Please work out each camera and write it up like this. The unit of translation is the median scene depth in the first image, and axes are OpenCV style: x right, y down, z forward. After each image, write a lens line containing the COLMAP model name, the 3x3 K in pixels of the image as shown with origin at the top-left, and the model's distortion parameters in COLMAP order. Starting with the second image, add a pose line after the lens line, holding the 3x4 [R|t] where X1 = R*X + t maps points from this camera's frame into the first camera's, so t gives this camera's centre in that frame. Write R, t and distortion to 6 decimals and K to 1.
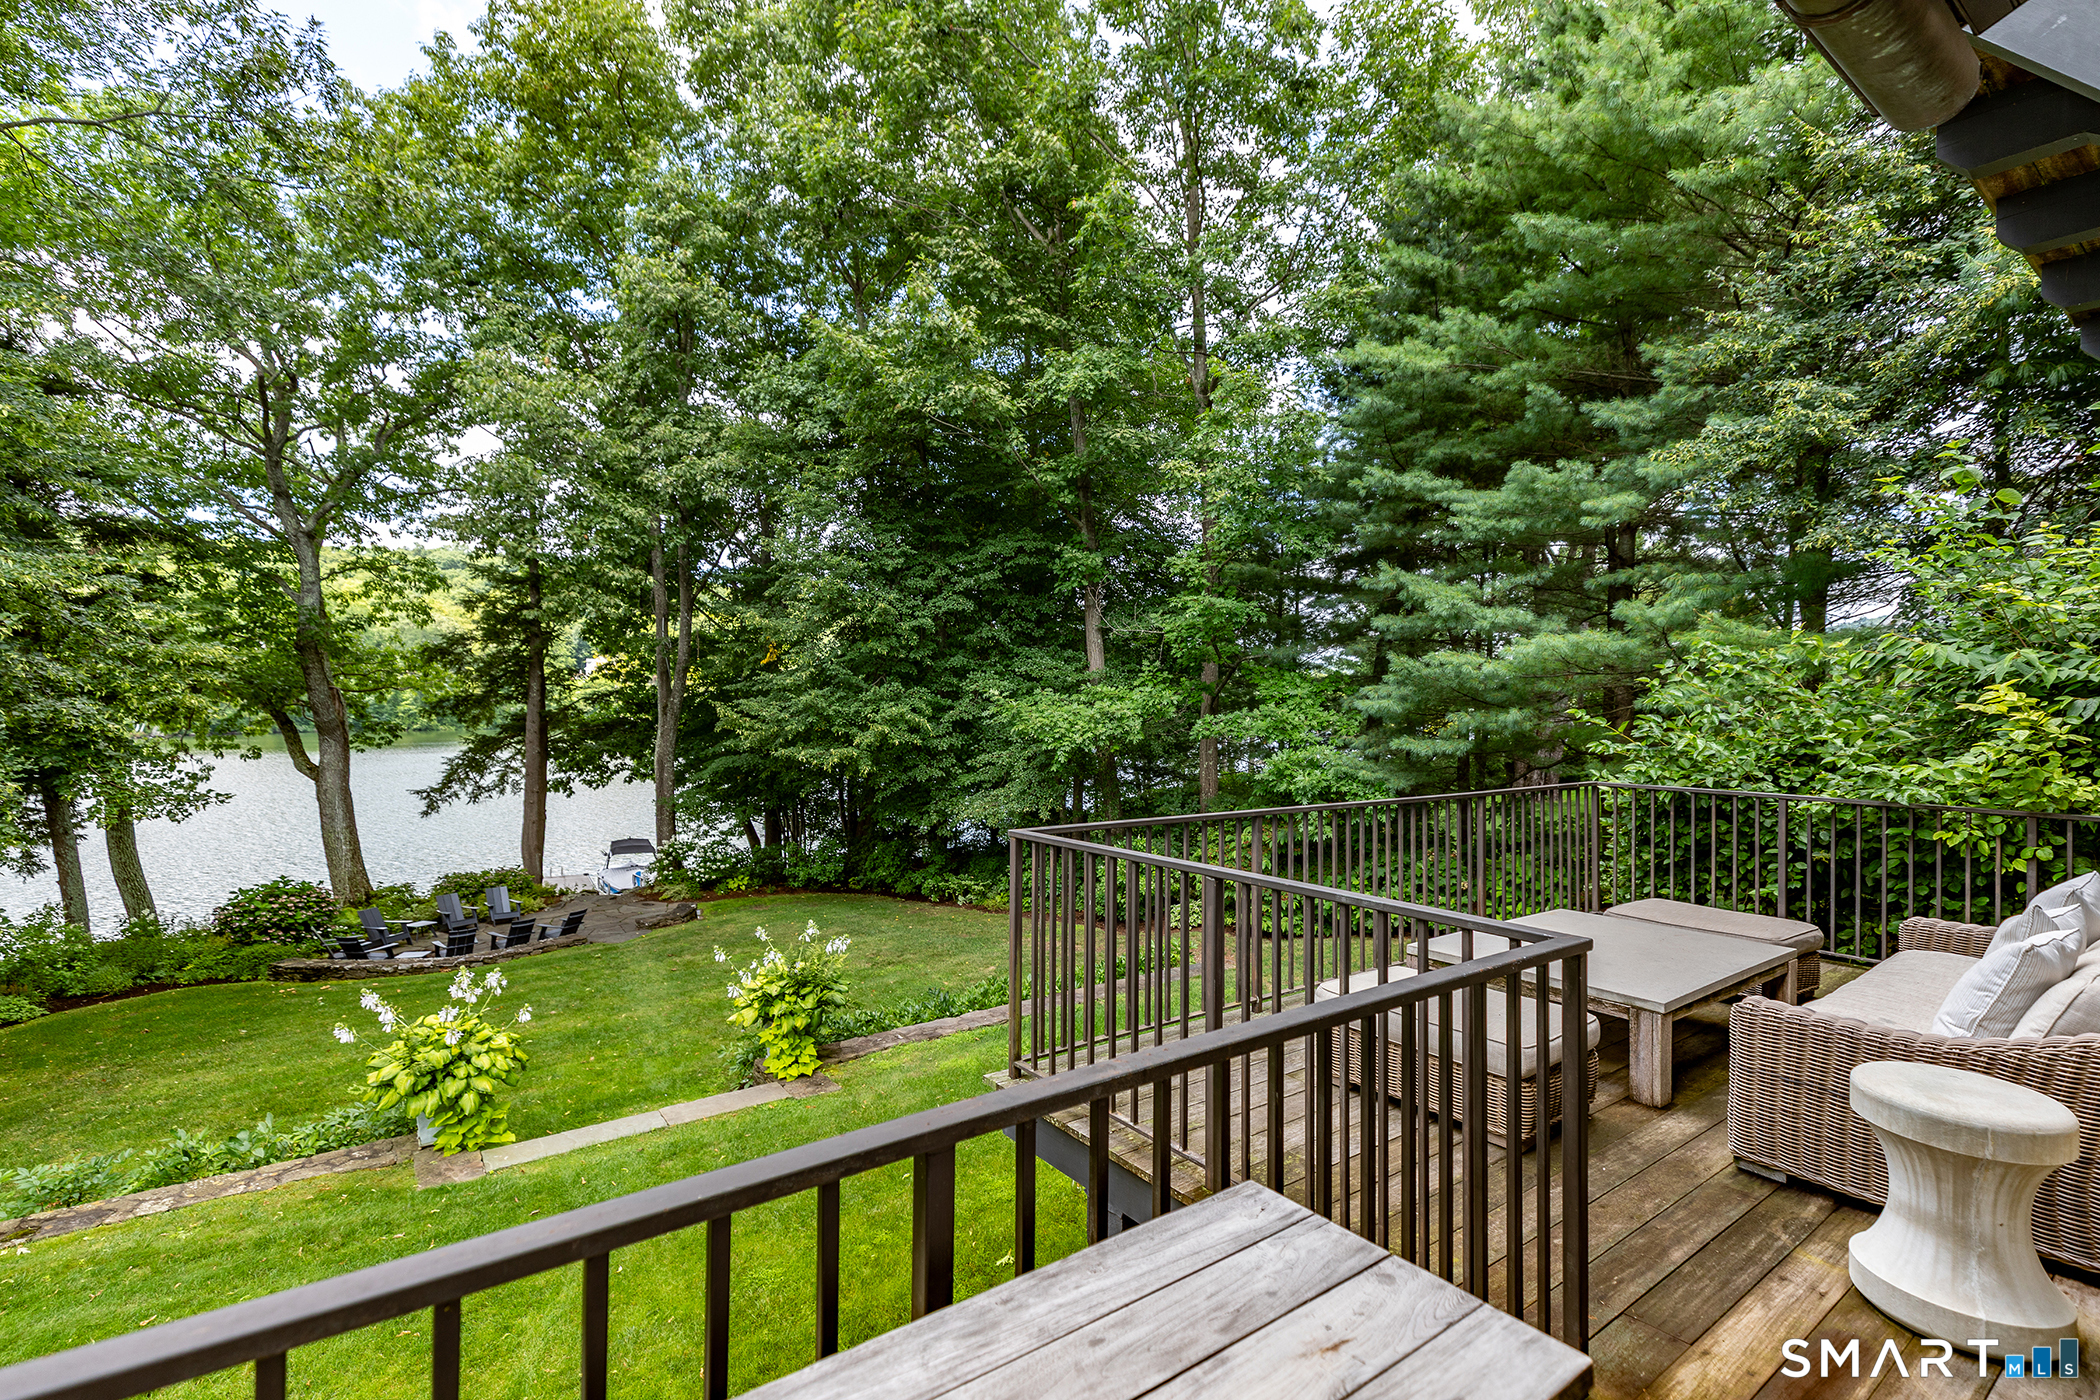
lens RADIAL K [[905.1, 0, 1067.1], [0, 905.1, 698.5], [0, 0, 1]] dist [0.023543, 0.000171]
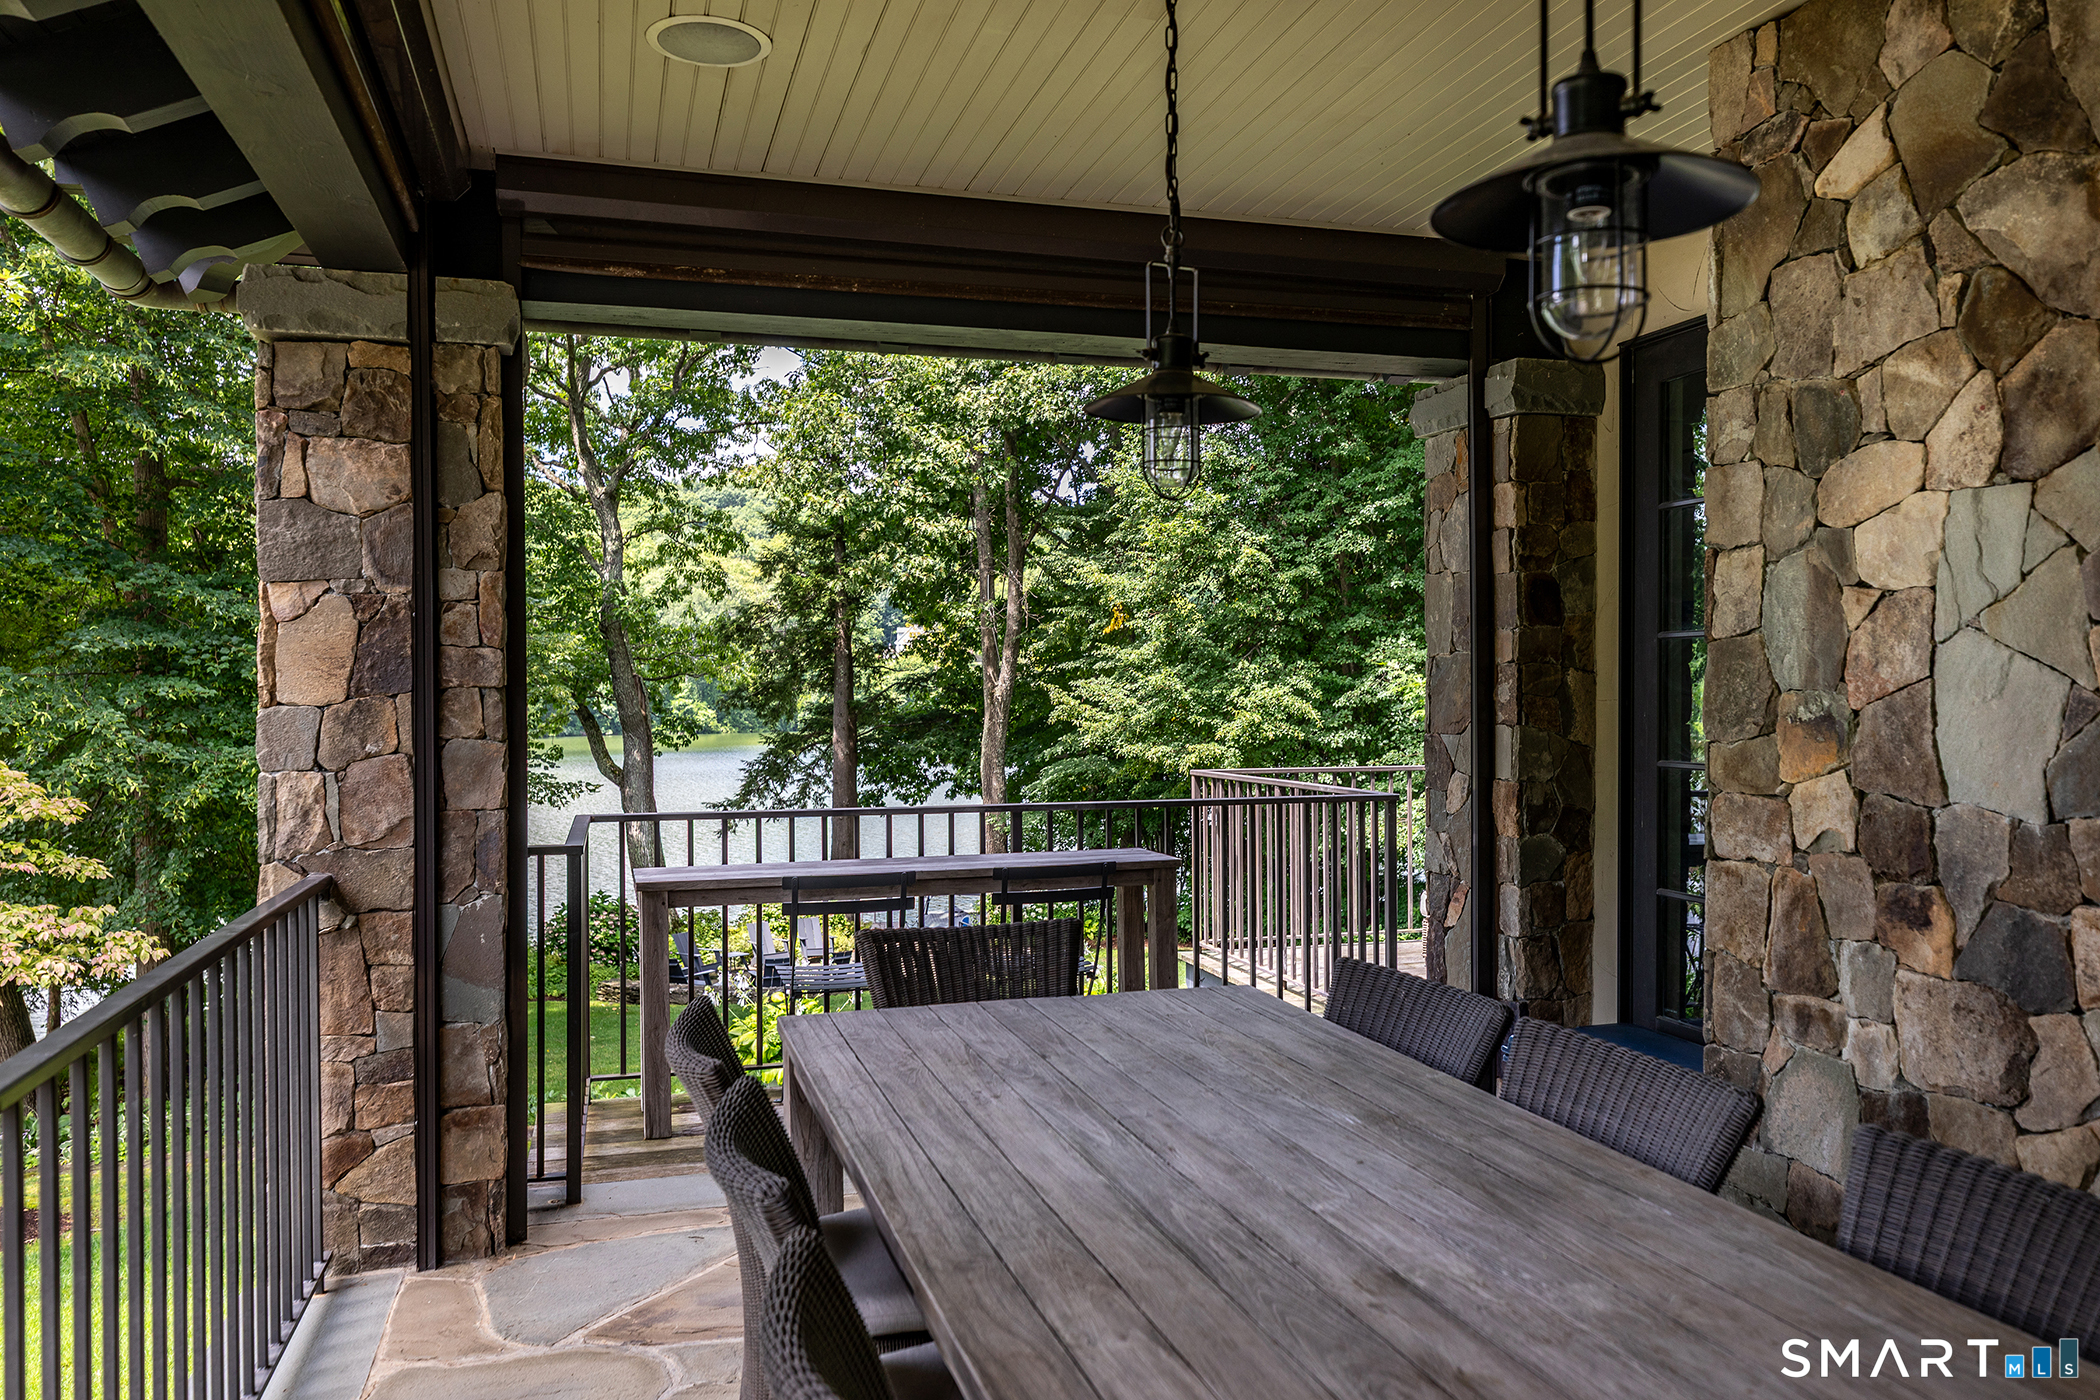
lens RADIAL K [[1508.7, 0, 1050.0], [0, 1508.7, 700.0], [0, 0, 1]] dist [-0.001000, -0.000154]
pose [[0.926809, -0.010965, -0.375374, 0.062437], [0.016110, 0.999814, 0.010570, 0.001921], [0.375188, -0.015843, 0.926813, -0.121872]]
